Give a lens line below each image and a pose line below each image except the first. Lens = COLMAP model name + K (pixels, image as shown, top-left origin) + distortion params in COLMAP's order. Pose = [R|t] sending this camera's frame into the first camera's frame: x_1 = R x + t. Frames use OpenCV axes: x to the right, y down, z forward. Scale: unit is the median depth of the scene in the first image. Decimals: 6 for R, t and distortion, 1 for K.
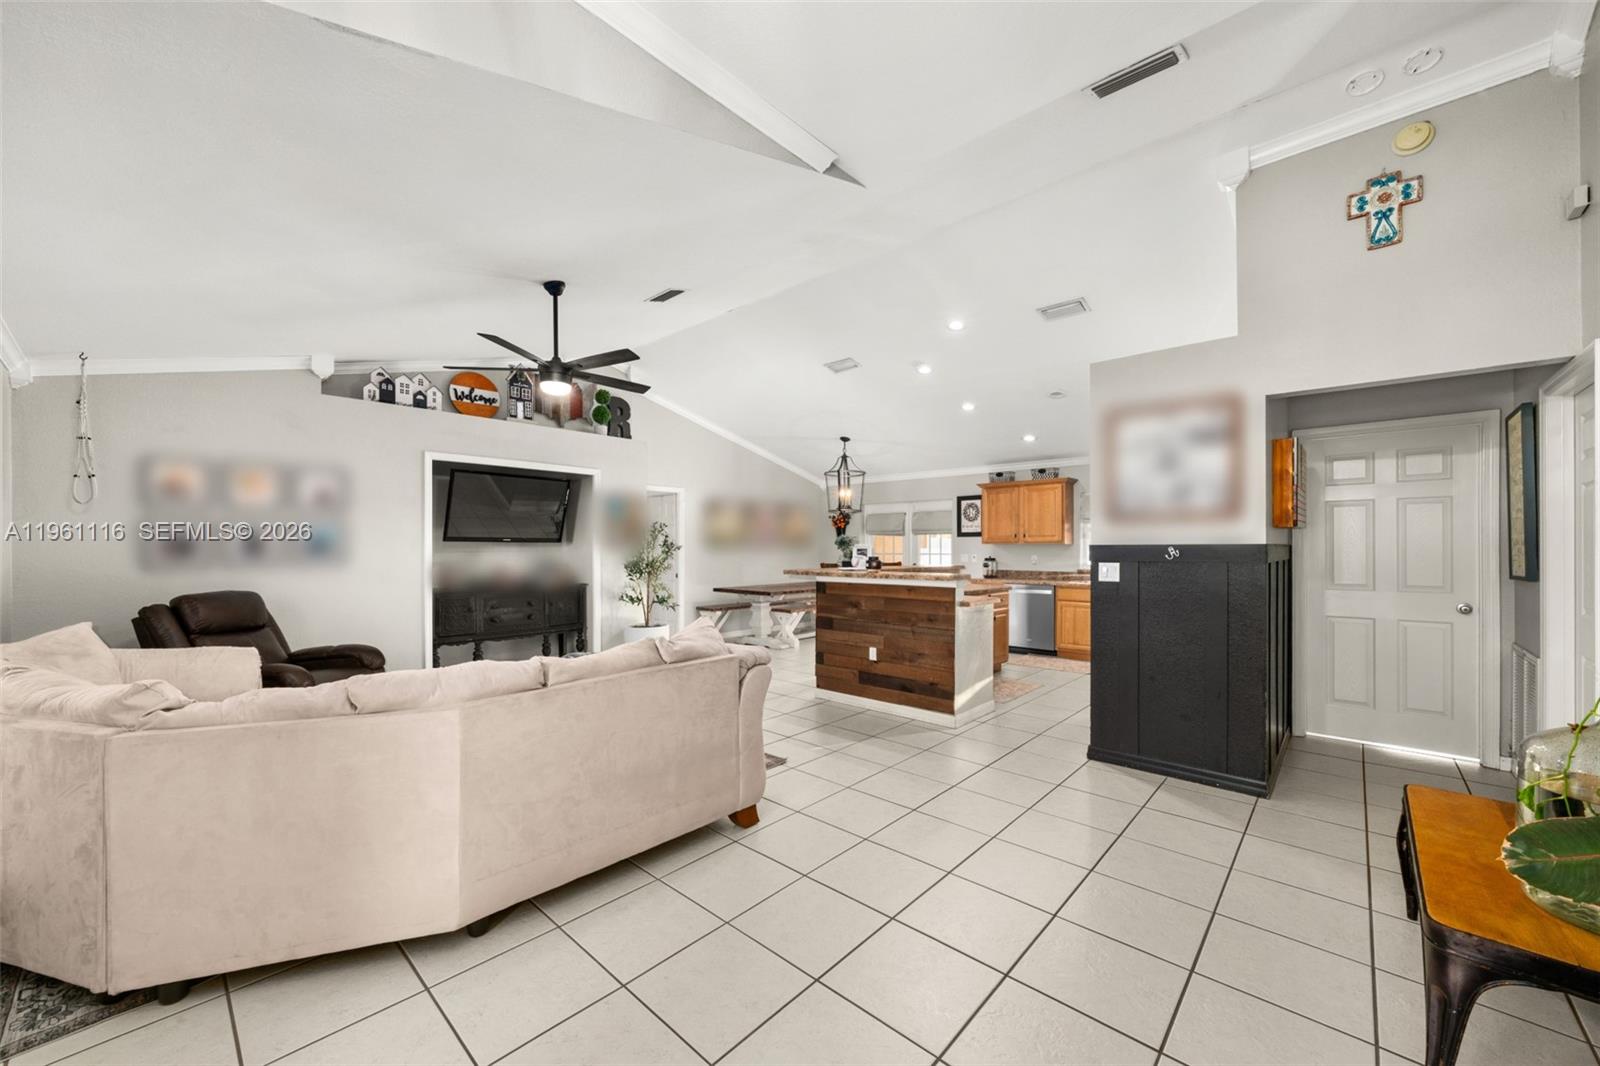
lens RADIAL K [[607.9, 0, 789.0], [0, 607.9, 545.2], [0, 0, 1]] dist [-0.001597, -0.000230]
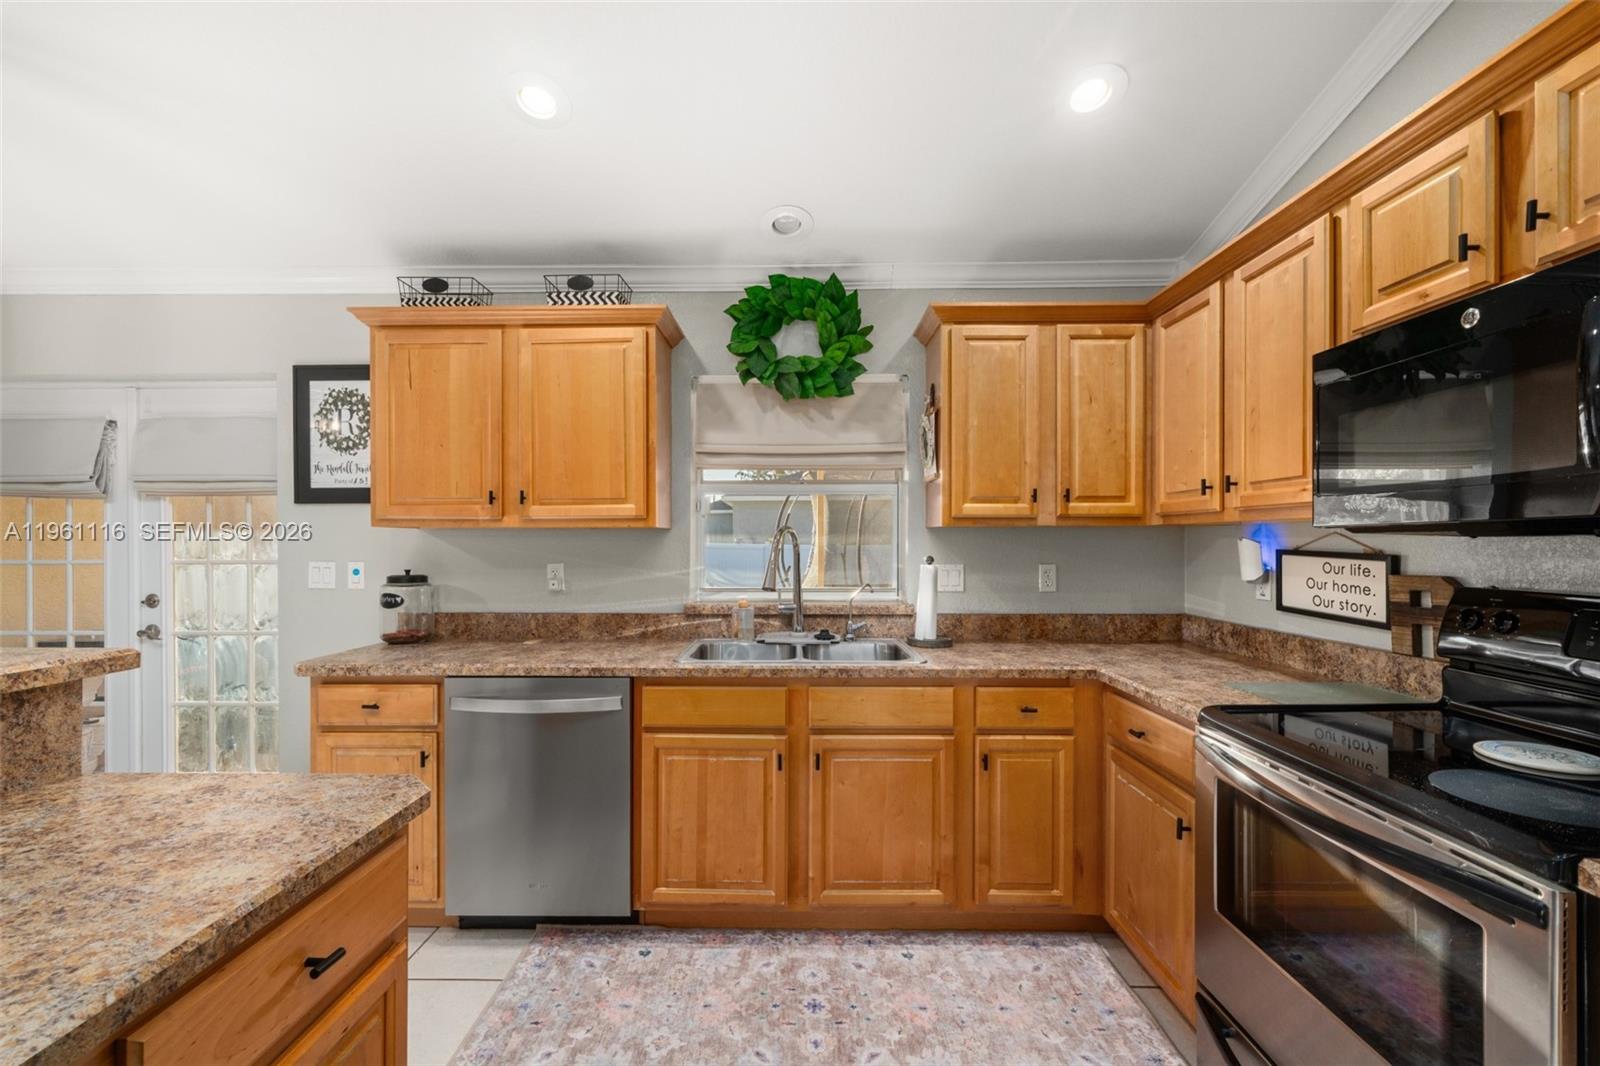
lens RADIAL K [[668.7, 0, 787.2], [0, 668.7, 544.3], [0, 0, 1]] dist [0.000450, 0.000201]
pose [[0.741637, -0.003758, 0.670791, 0.357276], [0.000180, 0.999985, 0.005402, 0.006442], [-0.670801, -0.003886, 0.741627, 0.909403]]
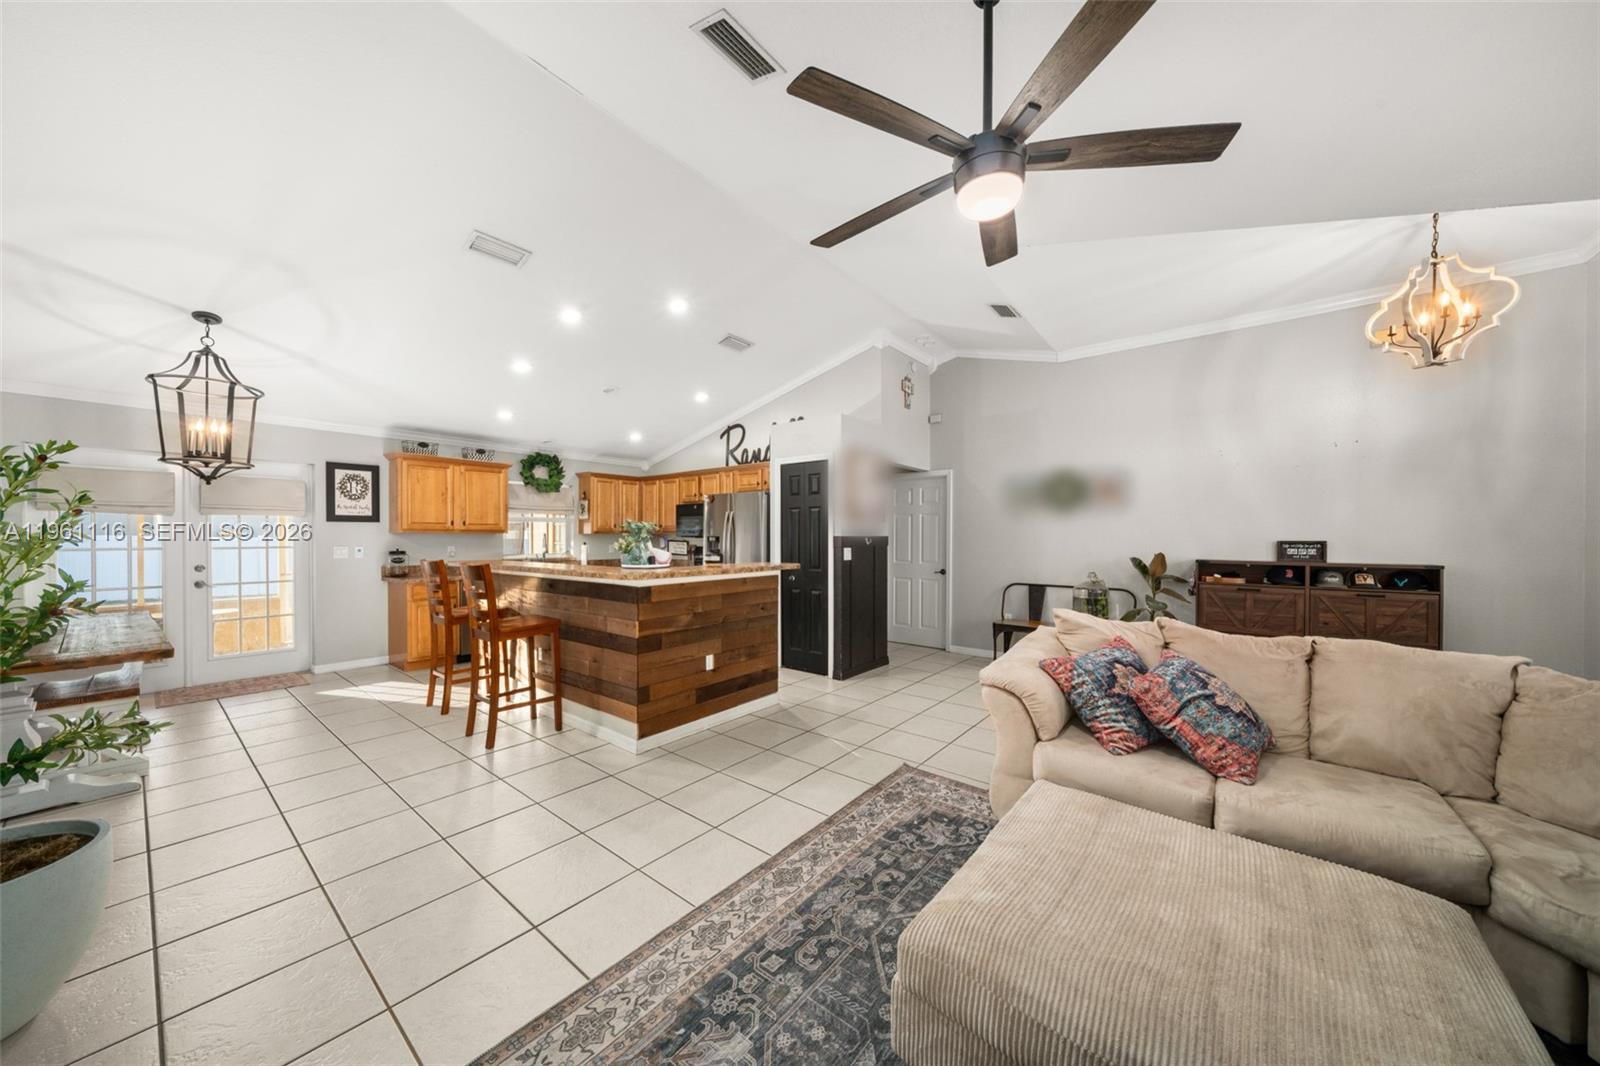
lens RADIAL K [[544.6, 0, 786.1], [0, 544.6, 540.3], [0, 0, 1]] dist [-0.006361, 0.000488]
pose [[-0.062670, -0.006138, 0.998015, -0.536789], [-0.005639, 0.999967, 0.005796, 0.001340], [-0.998018, -0.005265, -0.062702, 0.798407]]
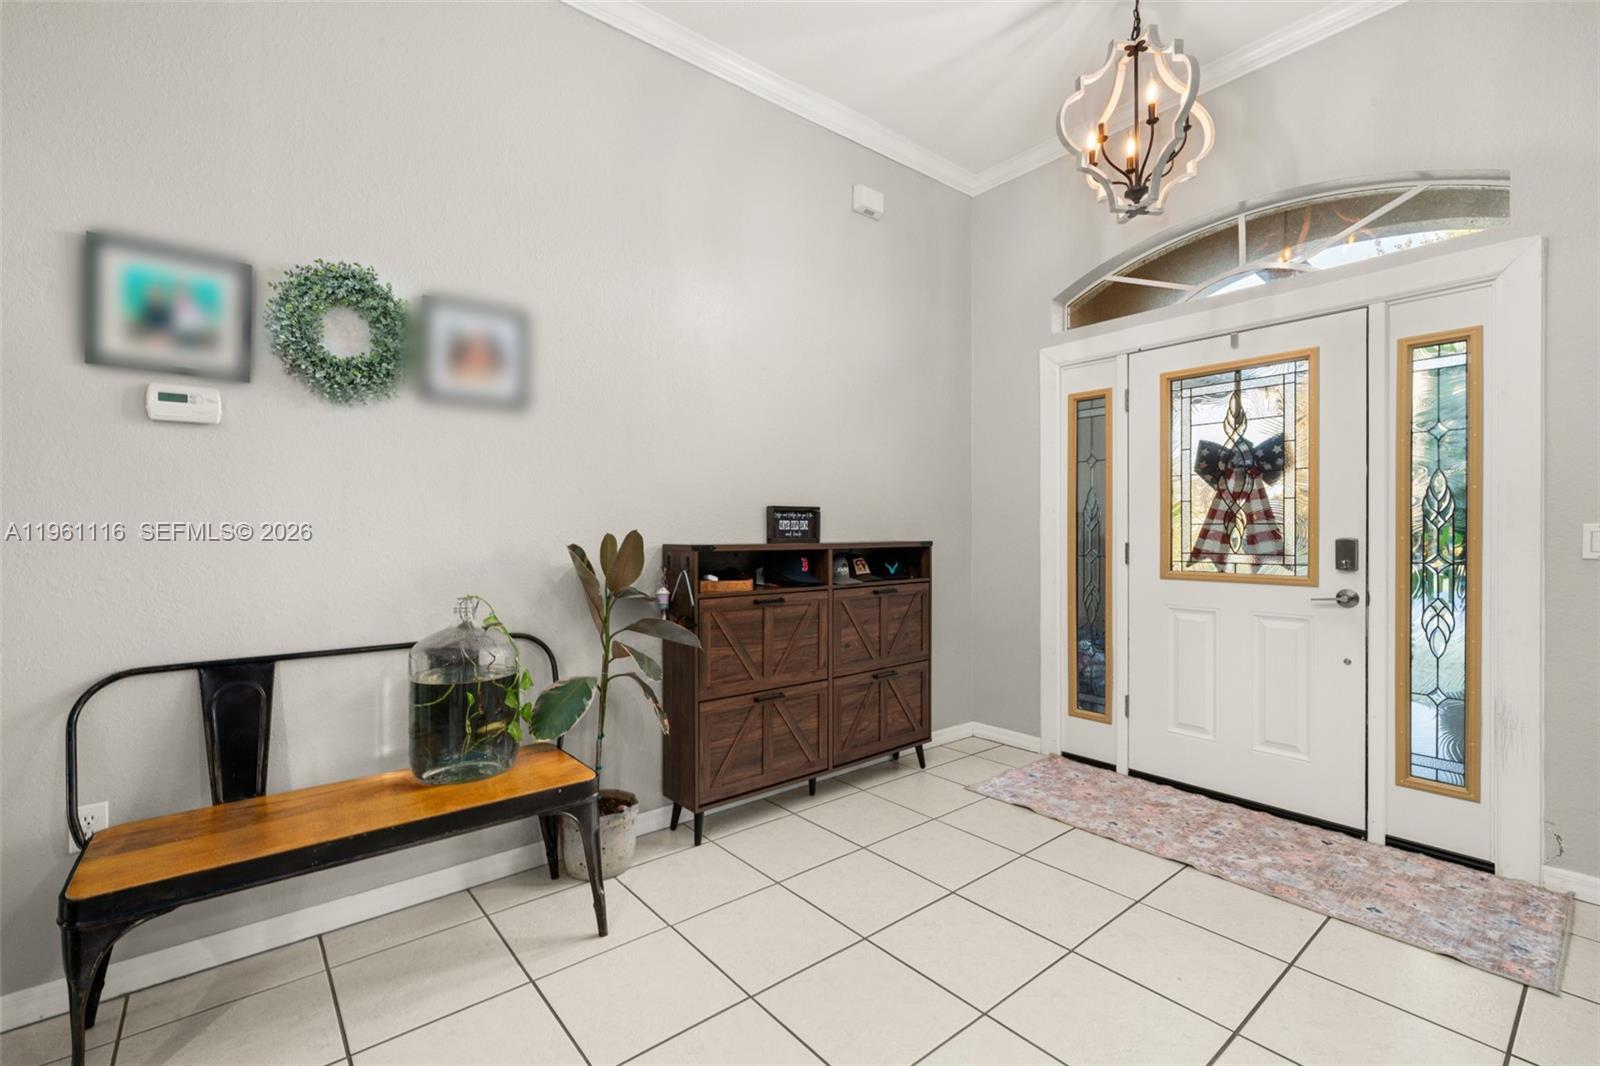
lens RADIAL K [[695.5, 0, 786.1], [0, 695.5, 533.2], [0, 0, 1]] dist [-0.000008, 0.000191]
pose [[-0.990250, 0.003101, 0.139267, 0.108568], [0.003211, 0.999995, 0.000562, 0.023846], [-0.139264, 0.001004, -0.990255, 0.579065]]
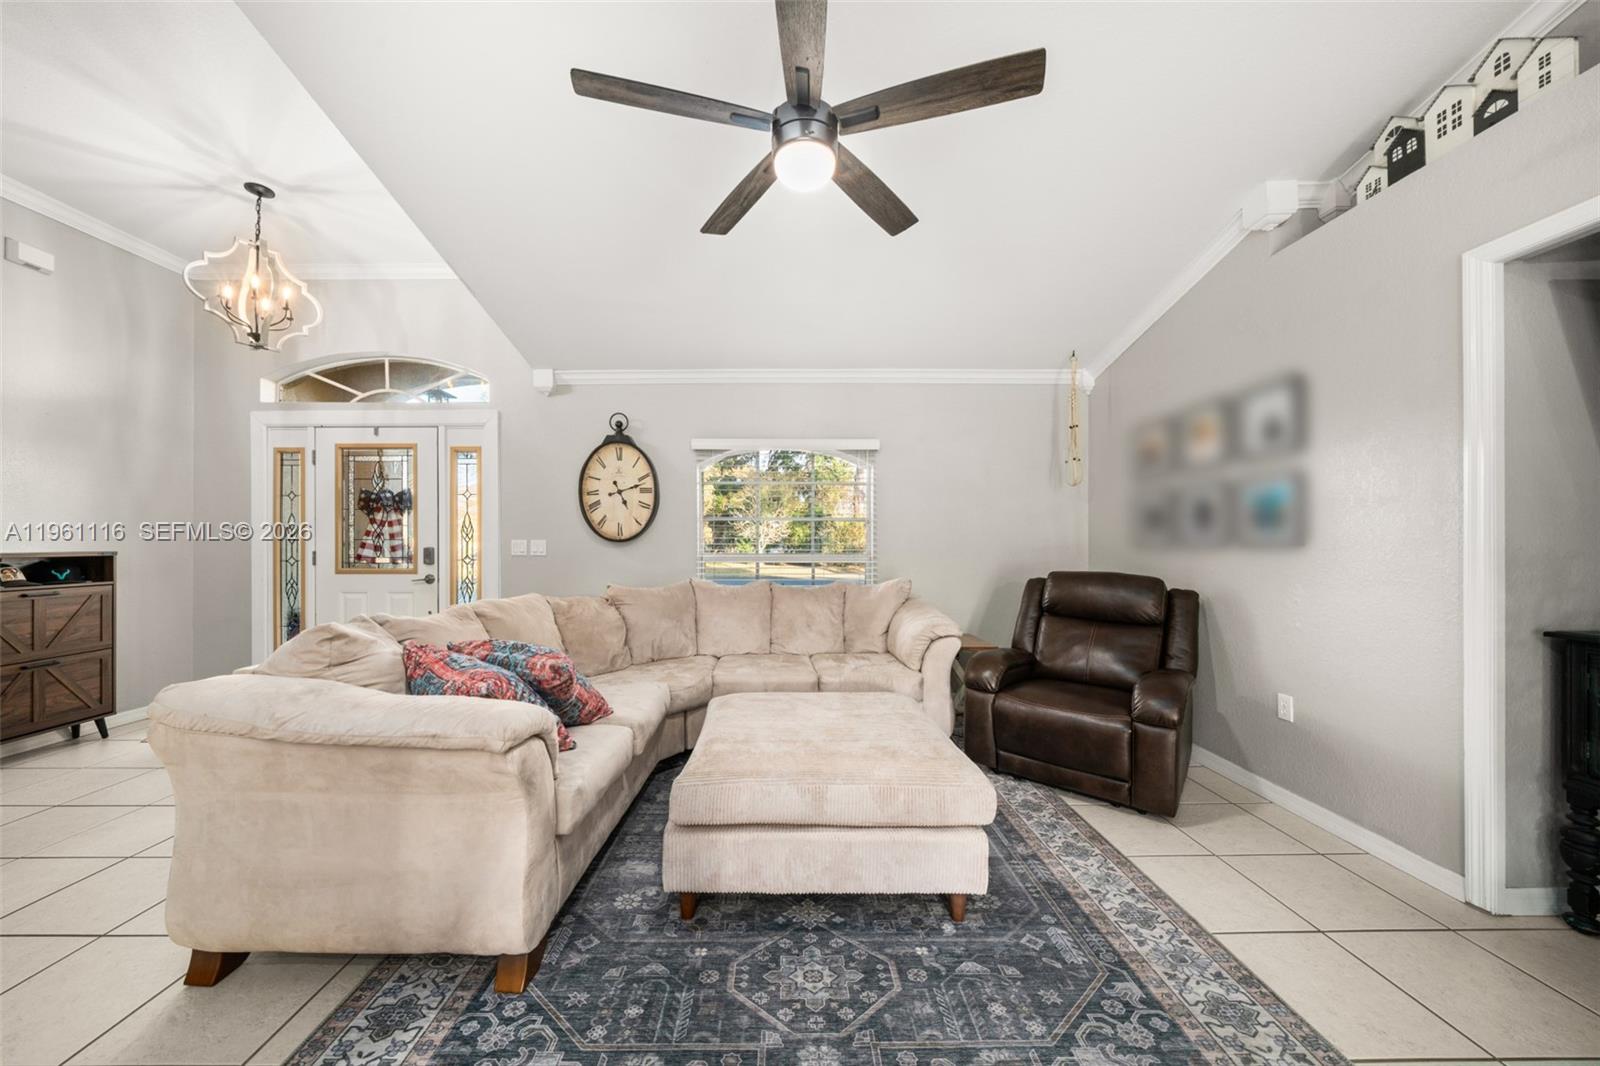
lens RADIAL K [[544.6, 0, 786.1], [0, 544.6, 540.3], [0, 0, 1]] dist [-0.006361, 0.000488]
pose [[-0.725743, -0.001324, -0.687964, -0.056512], [0.002050, 0.999990, -0.004088, 0.023210], [0.687962, -0.004377, -0.725733, 0.877724]]
